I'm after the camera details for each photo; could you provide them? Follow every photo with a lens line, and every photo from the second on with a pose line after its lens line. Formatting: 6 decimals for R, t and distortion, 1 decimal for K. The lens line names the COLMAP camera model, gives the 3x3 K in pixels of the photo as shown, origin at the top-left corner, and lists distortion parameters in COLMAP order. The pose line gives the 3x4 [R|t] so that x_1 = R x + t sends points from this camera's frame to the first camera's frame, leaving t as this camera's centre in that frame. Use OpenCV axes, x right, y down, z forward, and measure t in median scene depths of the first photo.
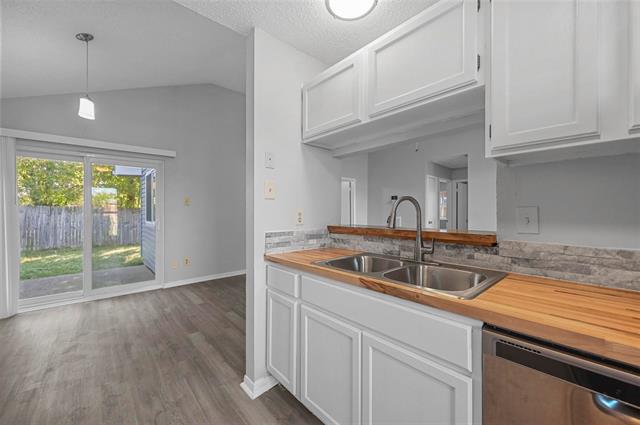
lens RADIAL K [[251.8, 0, 322.9], [0, 251.8, 211.5], [0, 0, 1]] dist [-0.001618, 0.000431]
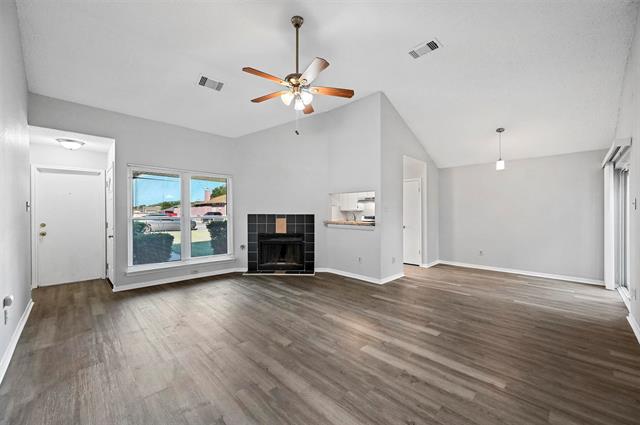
lens RADIAL K [[251.8, 0, 320.9], [0, 251.8, 213.3], [0, 0, 1]] dist [-0.001618, 0.000431]
pose [[-0.999314, -0.000032, -0.037027, 0.798822], [-0.000247, 0.999983, 0.005788, -0.047307], [0.037027, 0.005793, -0.999297, 4.106018]]
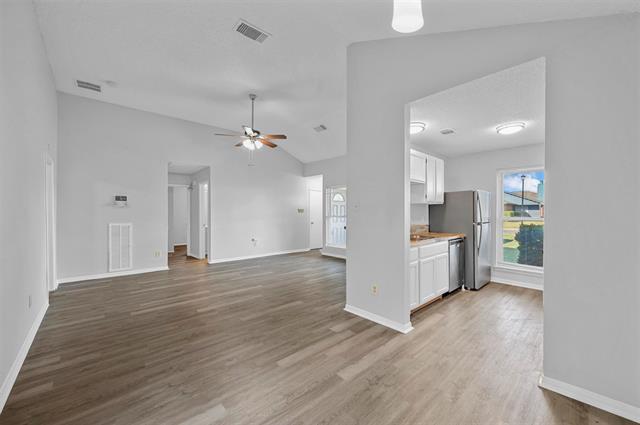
lens RADIAL K [[251.8, 0, 322.0], [0, 251.8, 216.5], [0, 0, 1]] dist [-0.001618, 0.000431]
pose [[-0.009500, -0.012771, 0.999873, -1.945835], [0.000679, 0.999918, 0.012778, -0.035856], [-0.999955, 0.000800, -0.009490, 1.614816]]
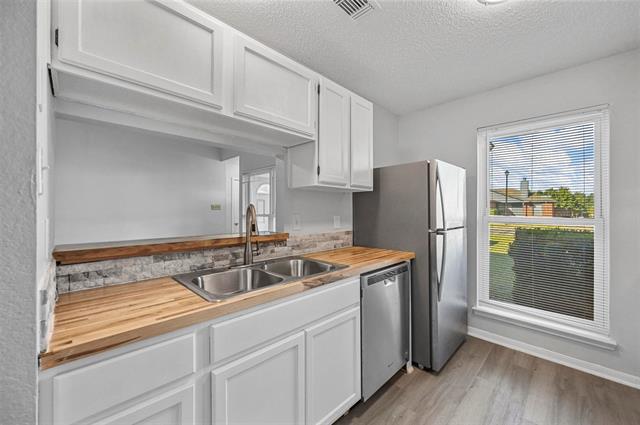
lens RADIAL K [[251.8, 0, 321.0], [0, 251.8, 211.0], [0, 0, 1]] dist [-0.001618, 0.000431]
pose [[-0.049190, 0.001616, 0.998788, -0.621961], [0.002489, 0.999996, -0.001495, -0.026248], [-0.998786, 0.002412, -0.049194, 0.653769]]
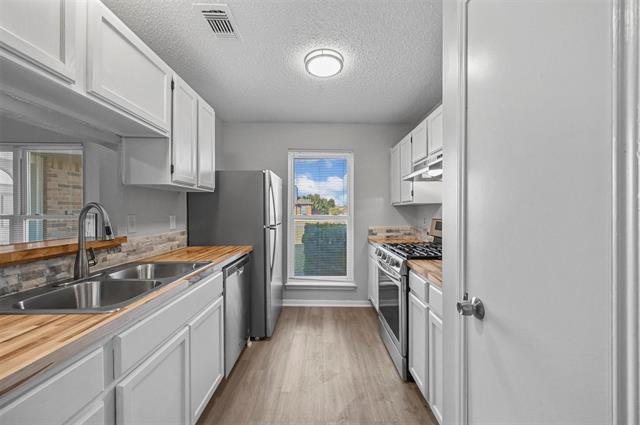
lens RADIAL K [[251.8, 0, 323.1], [0, 251.8, 211.3], [0, 0, 1]] dist [-0.001618, 0.000431]
pose [[-0.748113, -0.002058, 0.663569, -0.704001], [-0.001046, 0.999998, 0.001922, -0.029232], [-0.663571, 0.000743, -0.748113, 0.964074]]
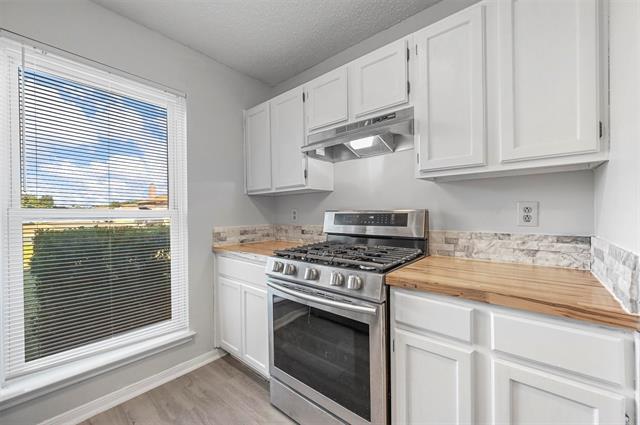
lens RADIAL K [[251.8, 0, 321.8], [0, 251.8, 212.7], [0, 0, 1]] dist [-0.001618, 0.000431]
pose [[-0.991641, 0.008884, -0.128724, 0.006870], [0.009027, 0.999959, -0.000524, 0.030373], [0.128714, -0.001681, -0.991680, 0.493052]]
